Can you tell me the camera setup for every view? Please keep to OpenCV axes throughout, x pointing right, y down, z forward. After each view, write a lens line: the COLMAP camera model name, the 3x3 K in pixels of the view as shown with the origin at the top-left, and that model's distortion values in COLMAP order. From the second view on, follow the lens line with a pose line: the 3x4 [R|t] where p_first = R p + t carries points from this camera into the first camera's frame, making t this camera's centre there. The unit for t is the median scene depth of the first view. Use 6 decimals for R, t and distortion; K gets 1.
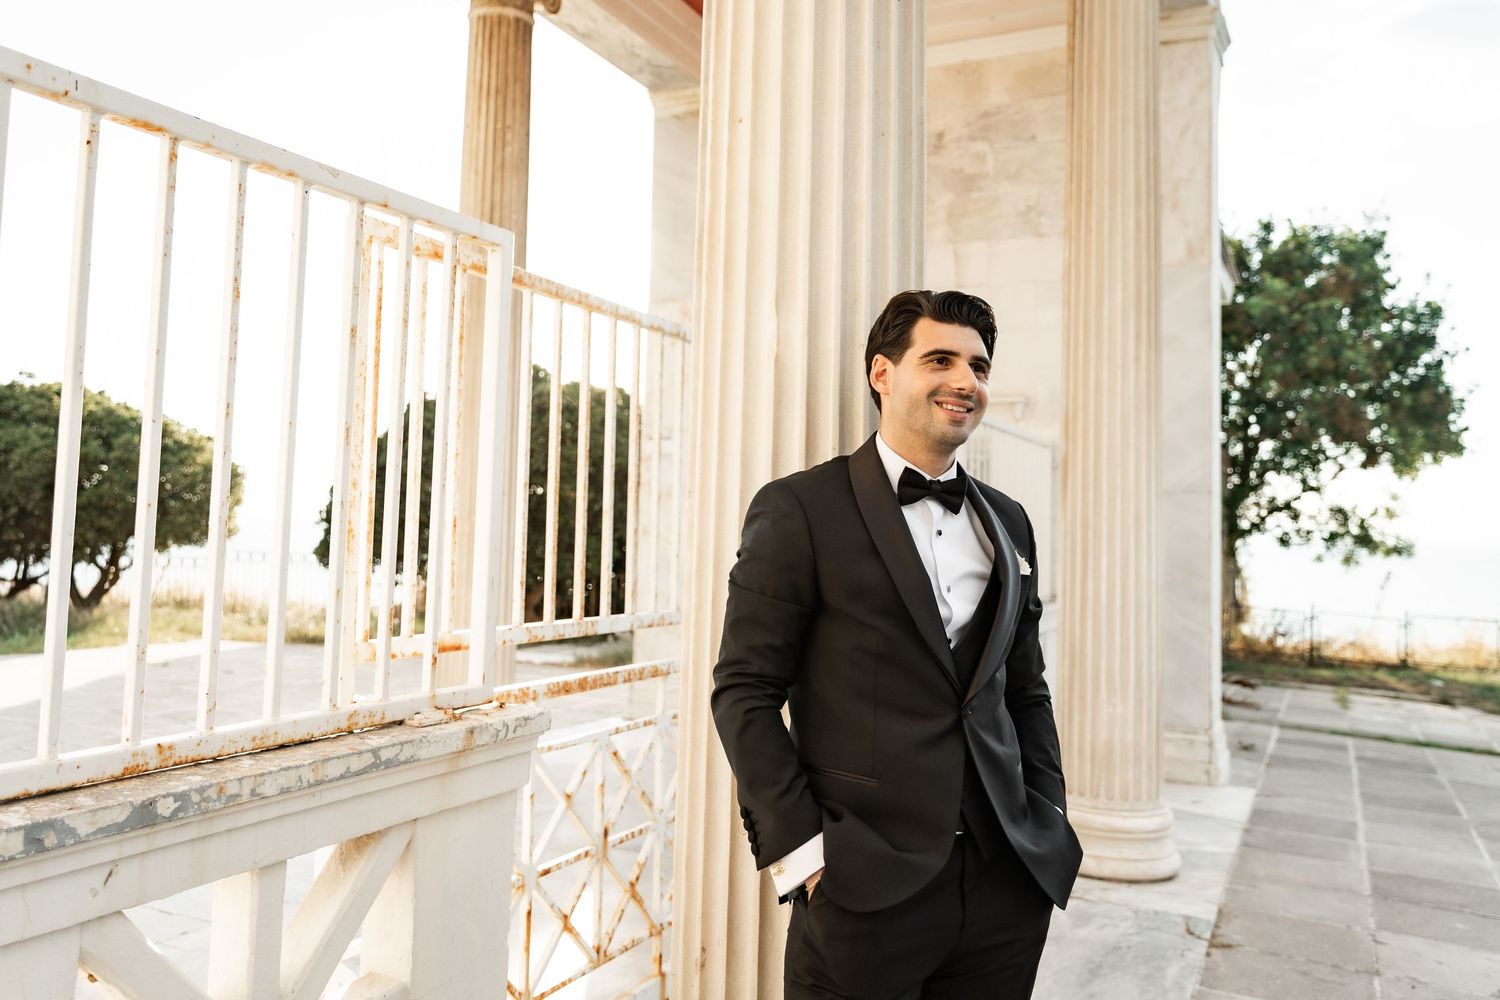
lens RADIAL K [[1256.8, 0, 750.0], [0, 1256.8, 500.0], [0, 0, 1]] dist [-0.004647, 0.004888]
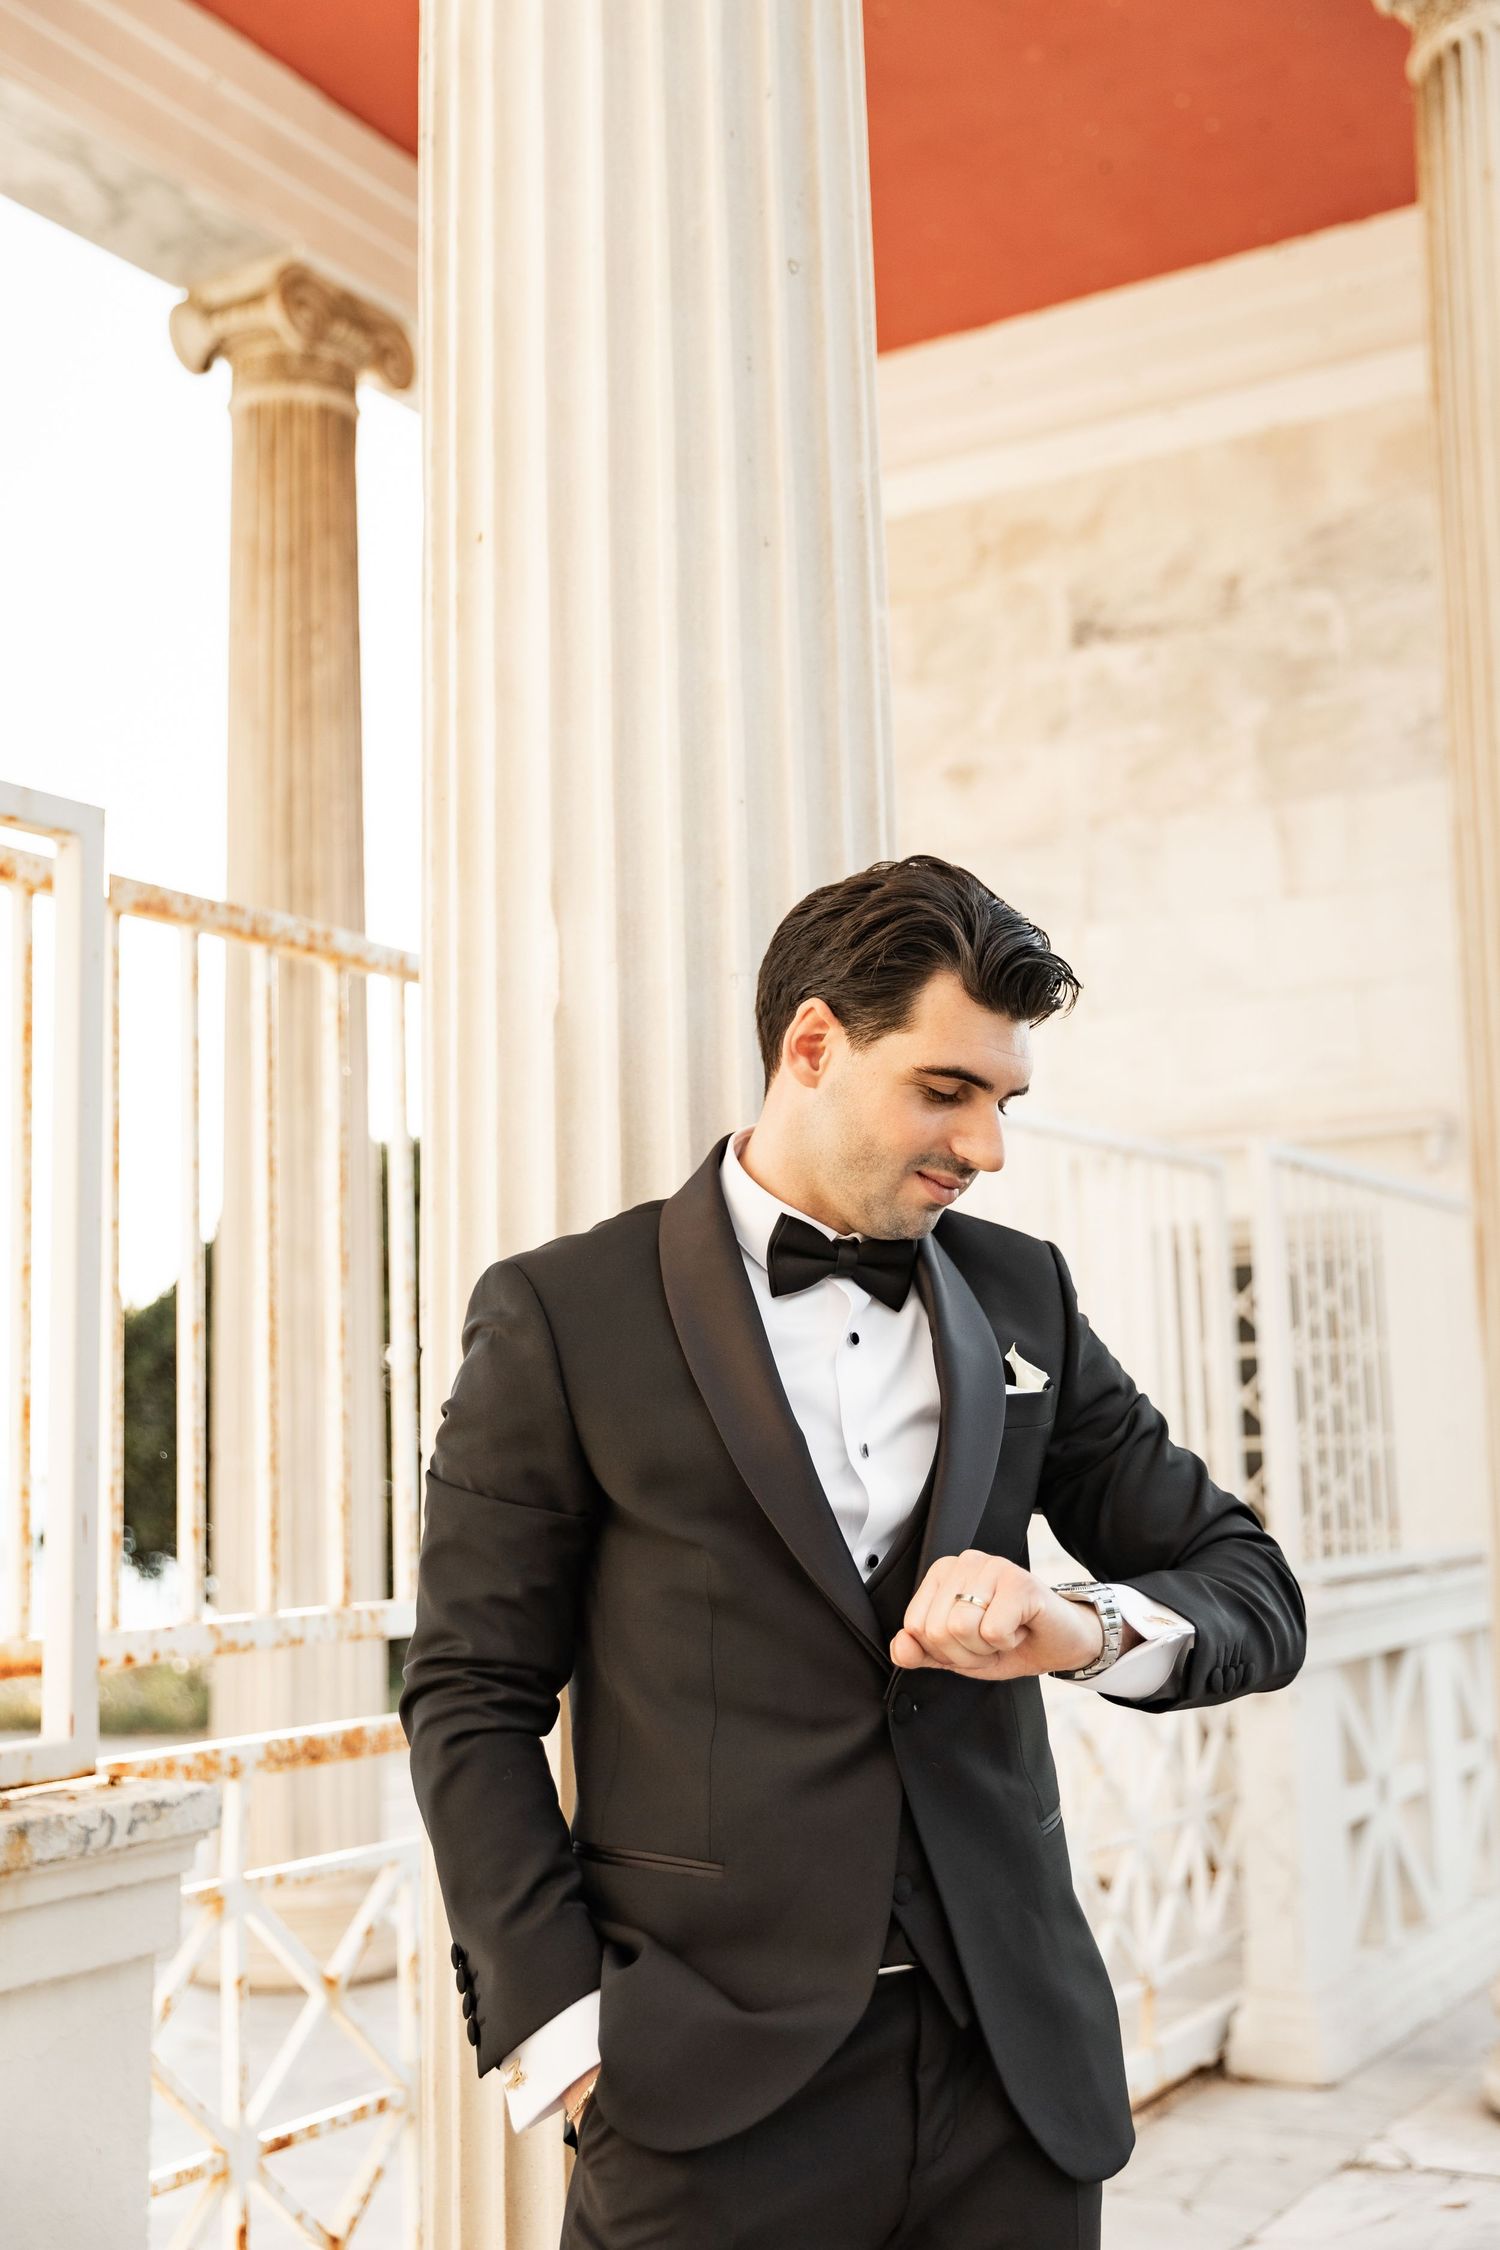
lens RADIAL K [[2660.0, 0, 750.5], [0, 2660.0, 1235.3], [0, 0, 1]] dist [-0.007225, 0.014417]
pose [[0.995679, -0.055417, -0.074515, 0.131757], [0.050983, 0.996886, -0.060156, 0.029453], [0.077617, 0.056097, 0.995404, -0.003640]]
